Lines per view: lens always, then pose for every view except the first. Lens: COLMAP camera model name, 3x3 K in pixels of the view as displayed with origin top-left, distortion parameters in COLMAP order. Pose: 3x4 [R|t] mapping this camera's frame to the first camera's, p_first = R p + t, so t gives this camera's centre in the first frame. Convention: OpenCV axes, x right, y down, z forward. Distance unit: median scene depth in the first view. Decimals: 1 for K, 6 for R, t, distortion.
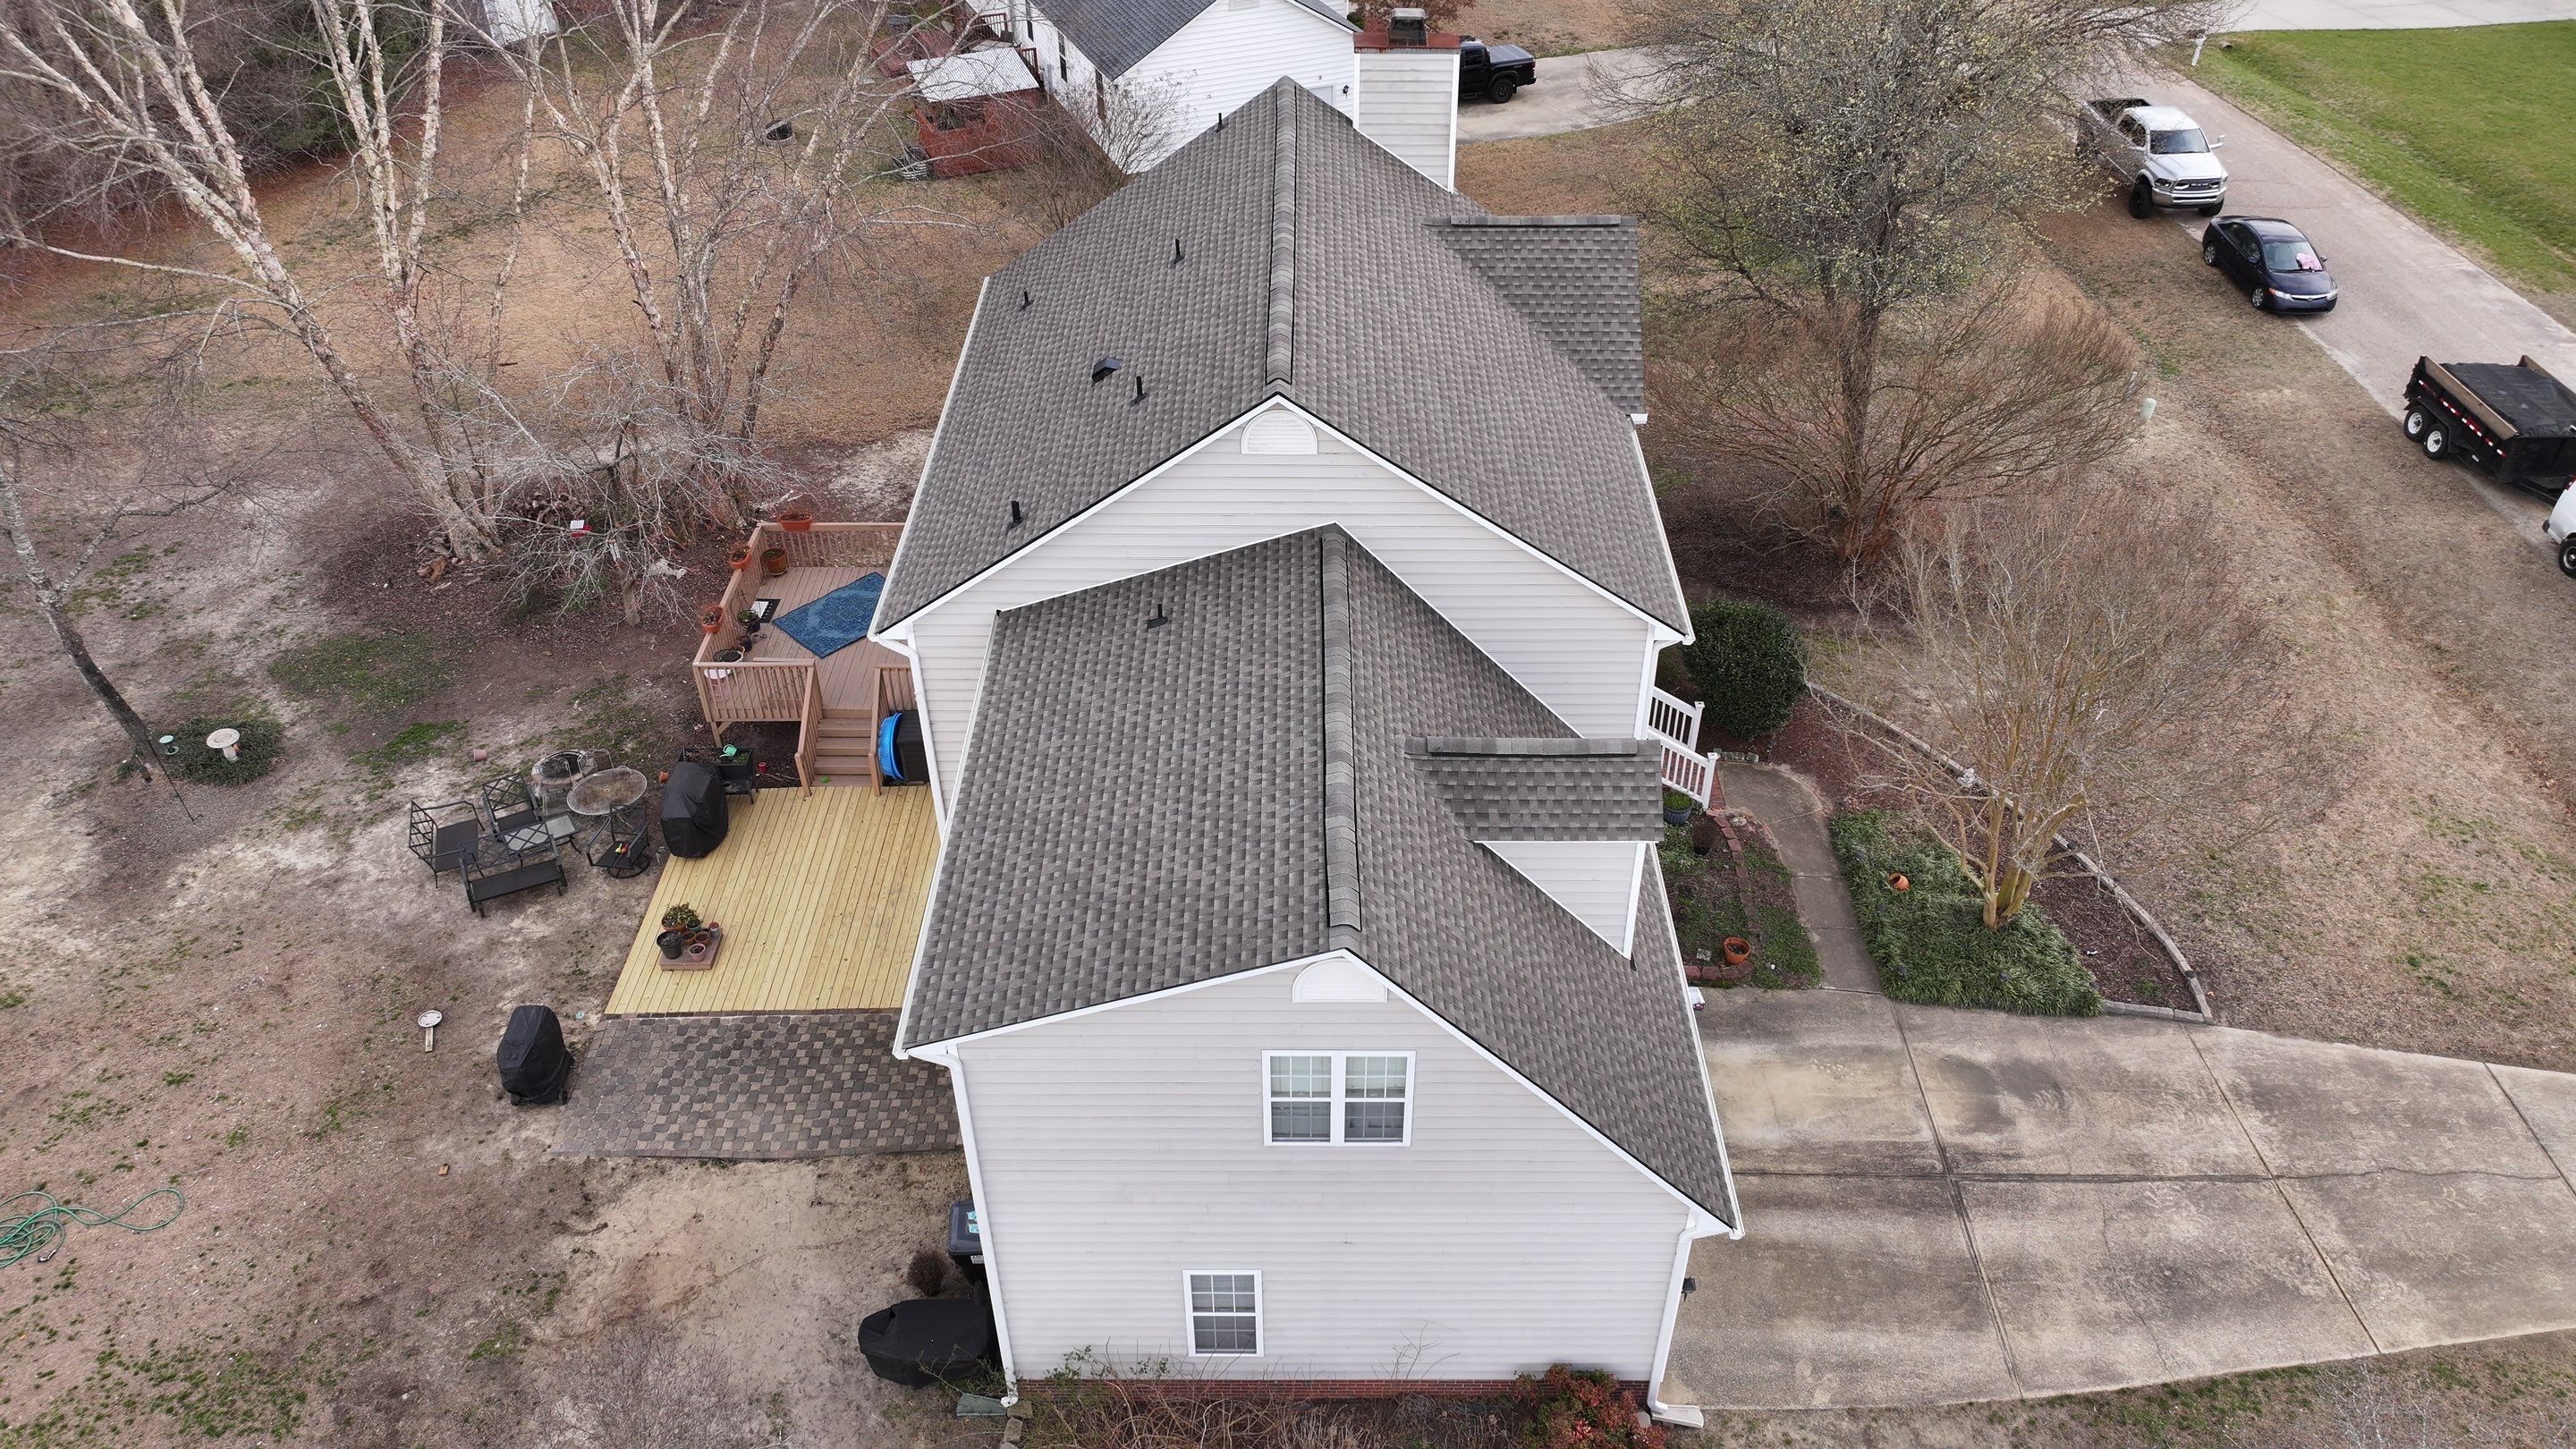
lens RADIAL K [[1826.7, 0, 1302.9], [0, 1826.7, 725.3], [0, 0, 1]] dist [0.006853, -0.000313]
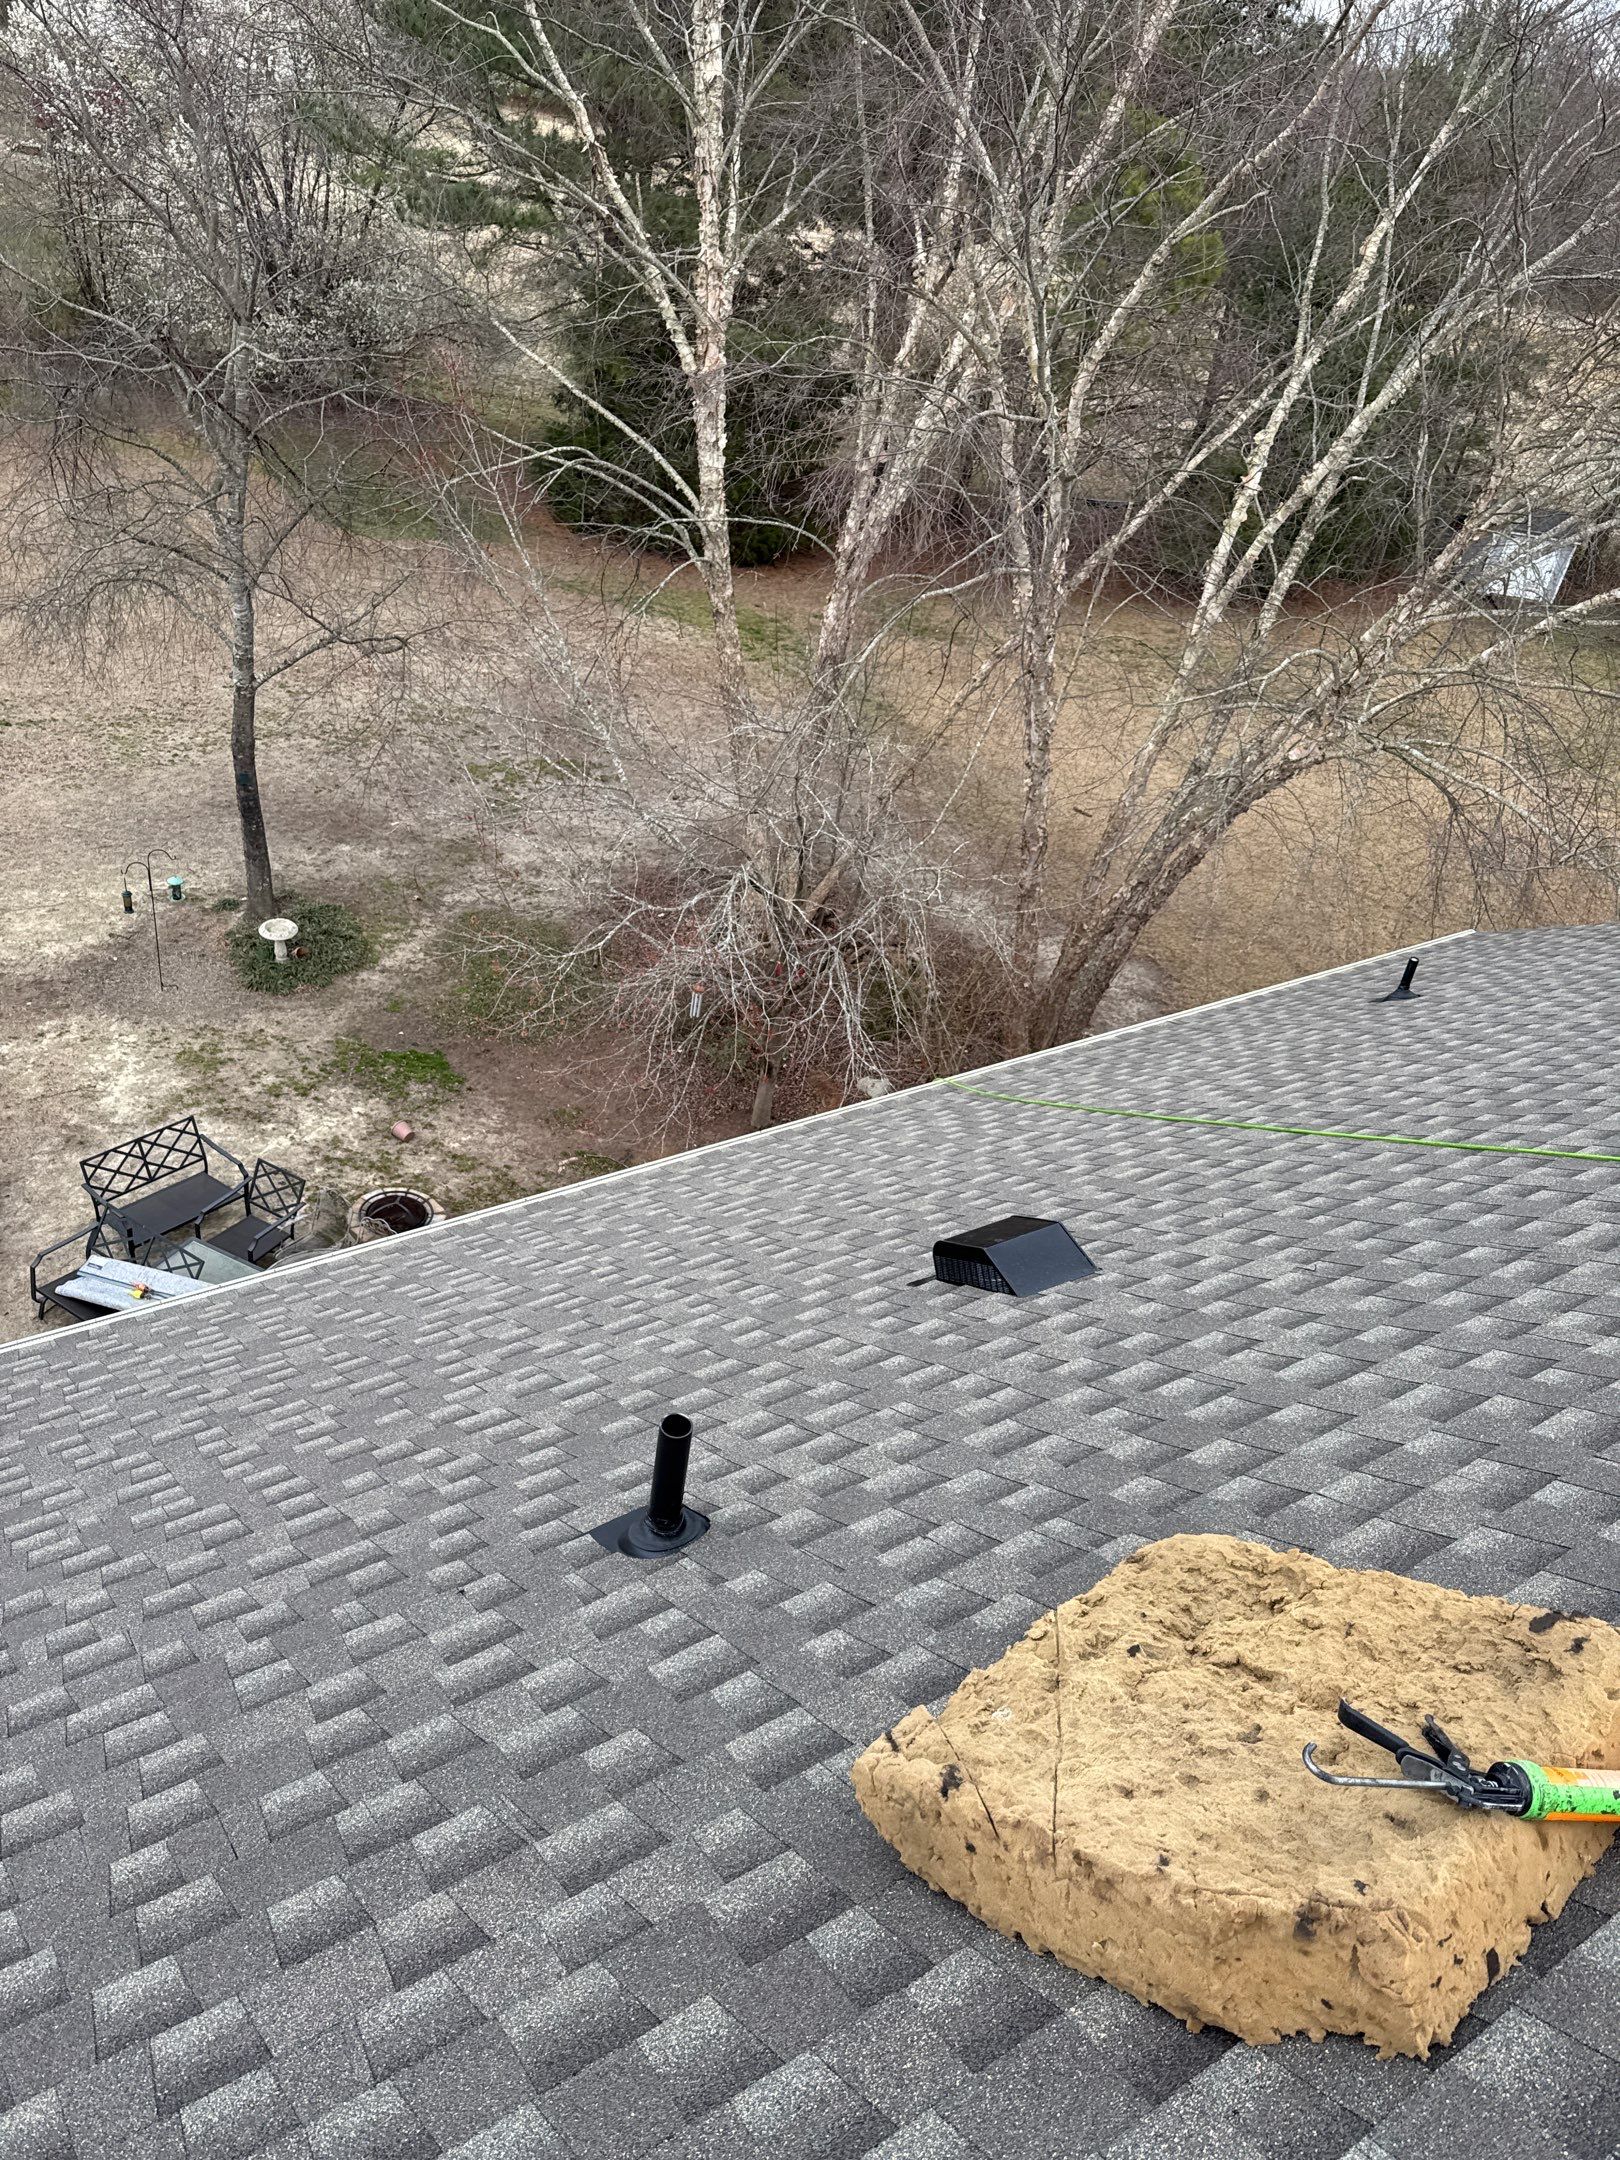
lens RADIAL K [[1504.9, 0, 798.0], [0, 1504.9, 1070.0], [0, 0, 1]] dist [0.058802, -0.071160]
pose [[0.537468, 0.540548, -0.647253, -0.019416], [-0.616645, 0.775478, 0.135583, -0.202257], [0.575220, 0.326254, 0.750120, 0.776411]]
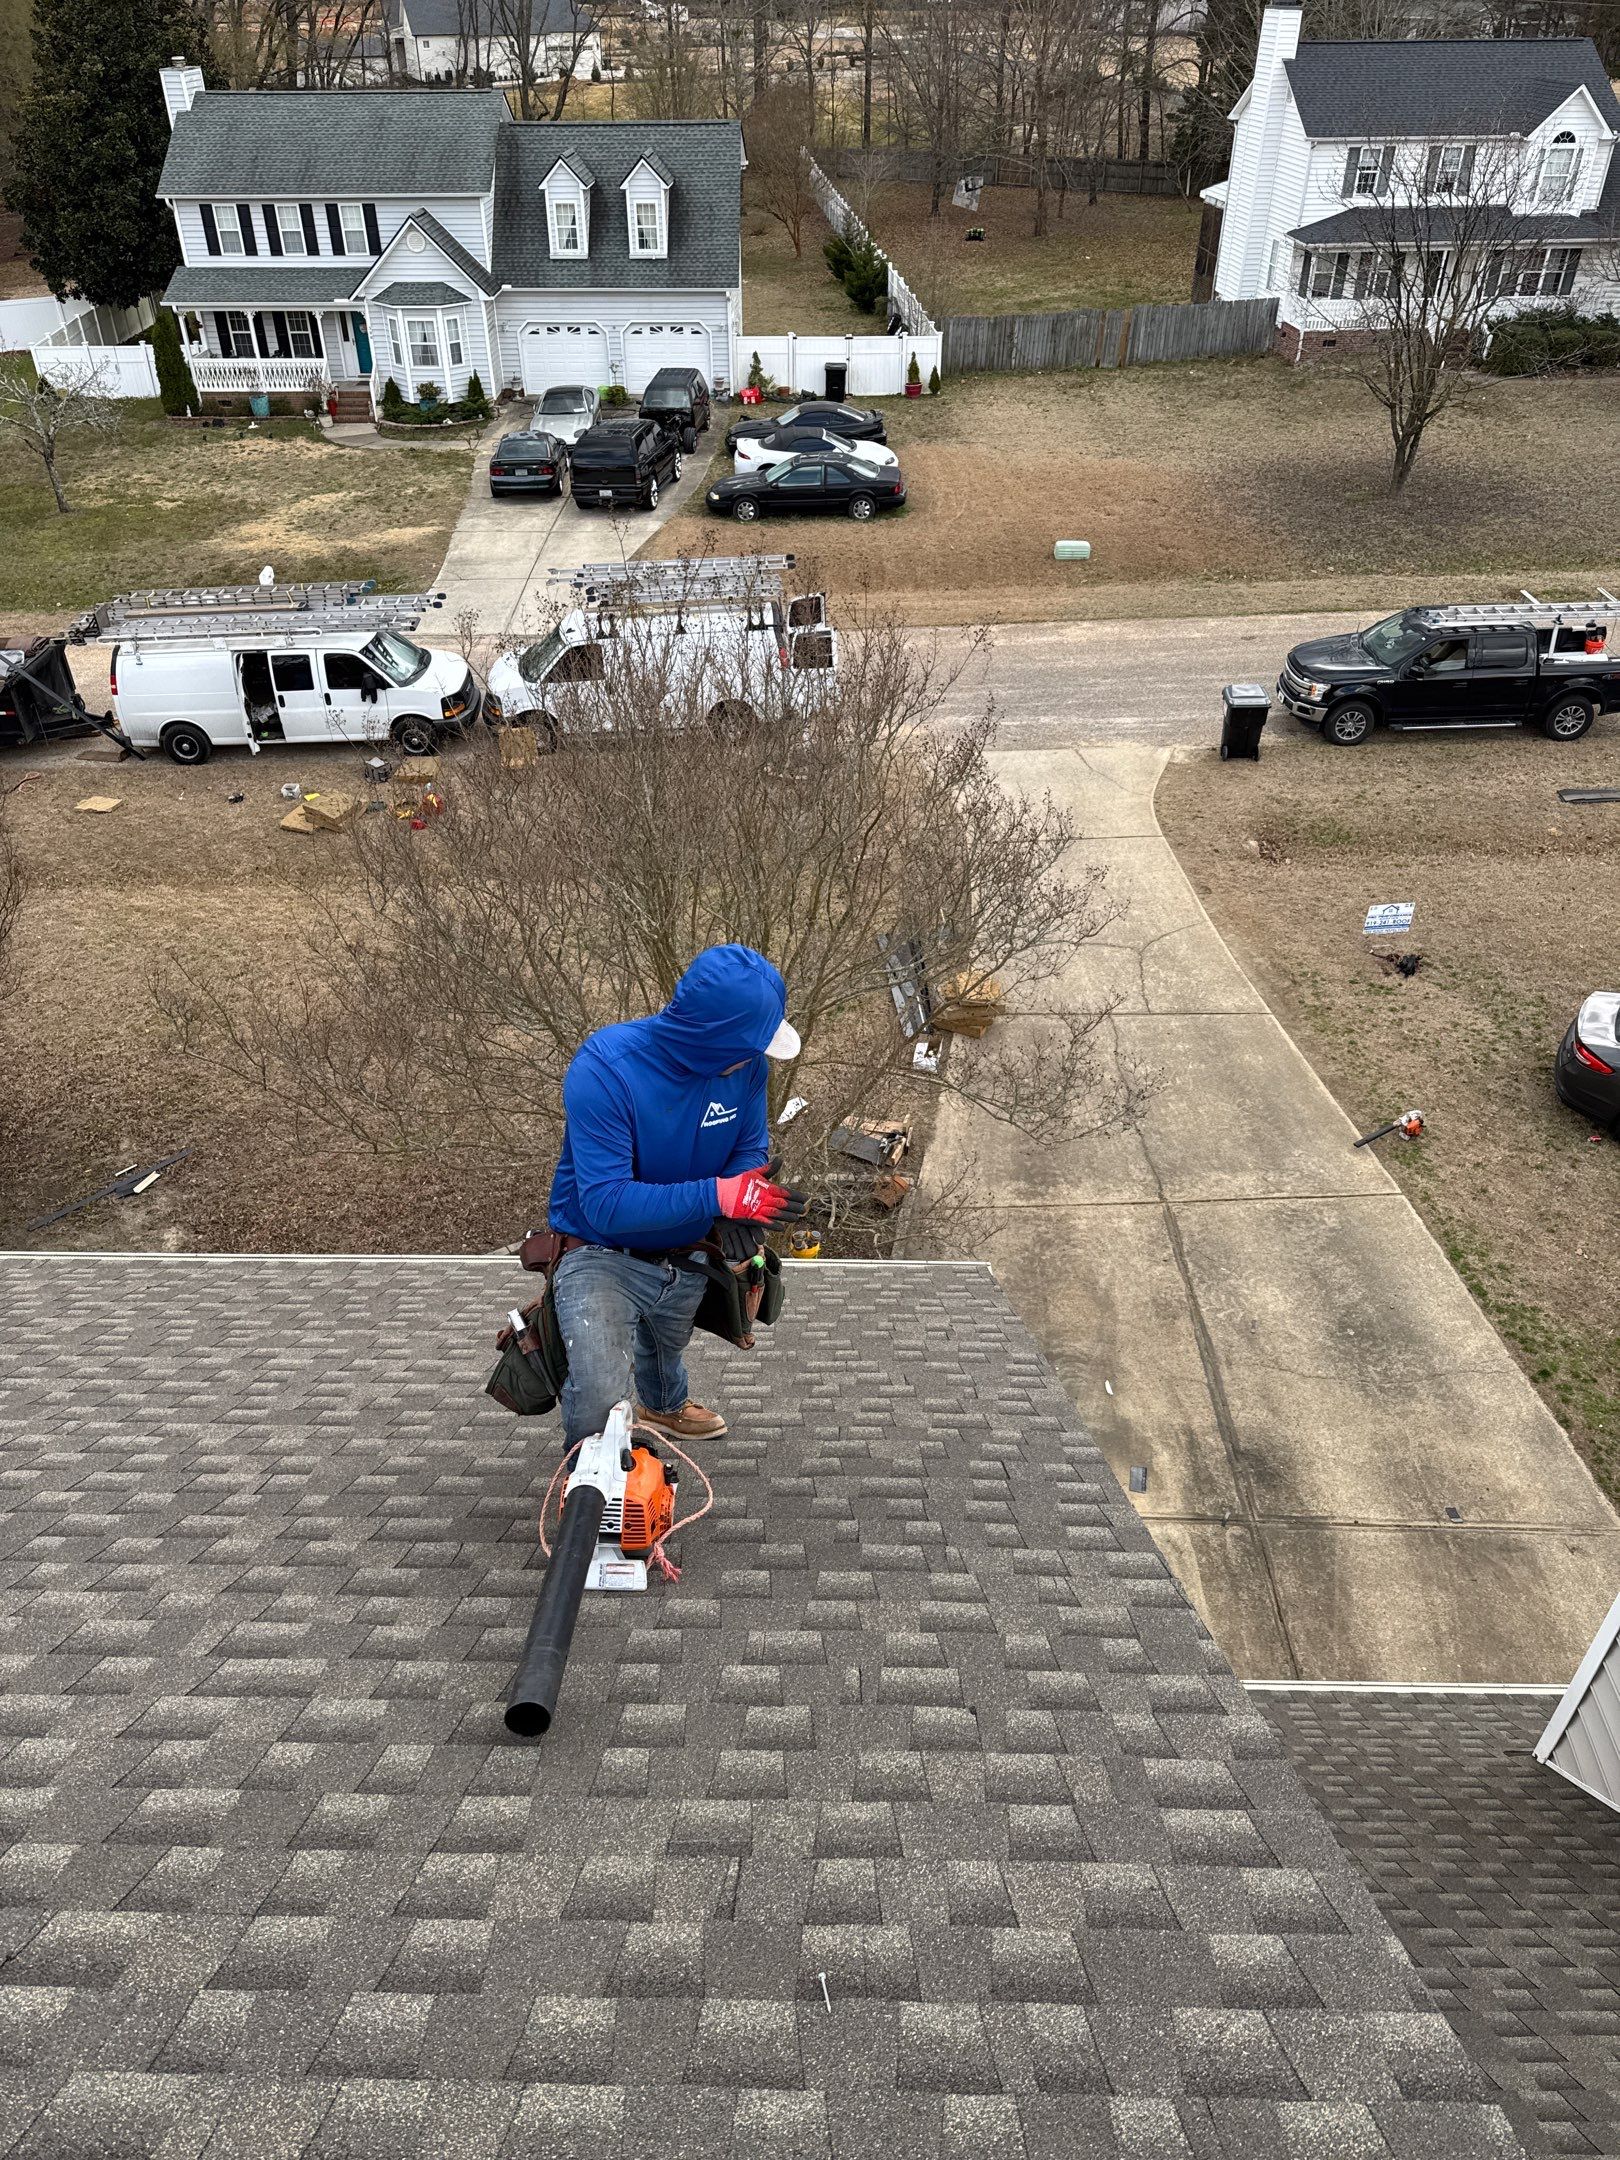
lens RADIAL K [[1504.9, 0, 800.6], [0, 1504.9, 1068.8], [0, 0, 1]] dist [0.058802, -0.071160]
pose [[0.016674, -0.586378, 0.809866, -0.000241], [0.617099, 0.643341, 0.453102, -0.193207], [-0.786709, 0.492212, 0.372580, 0.768206]]
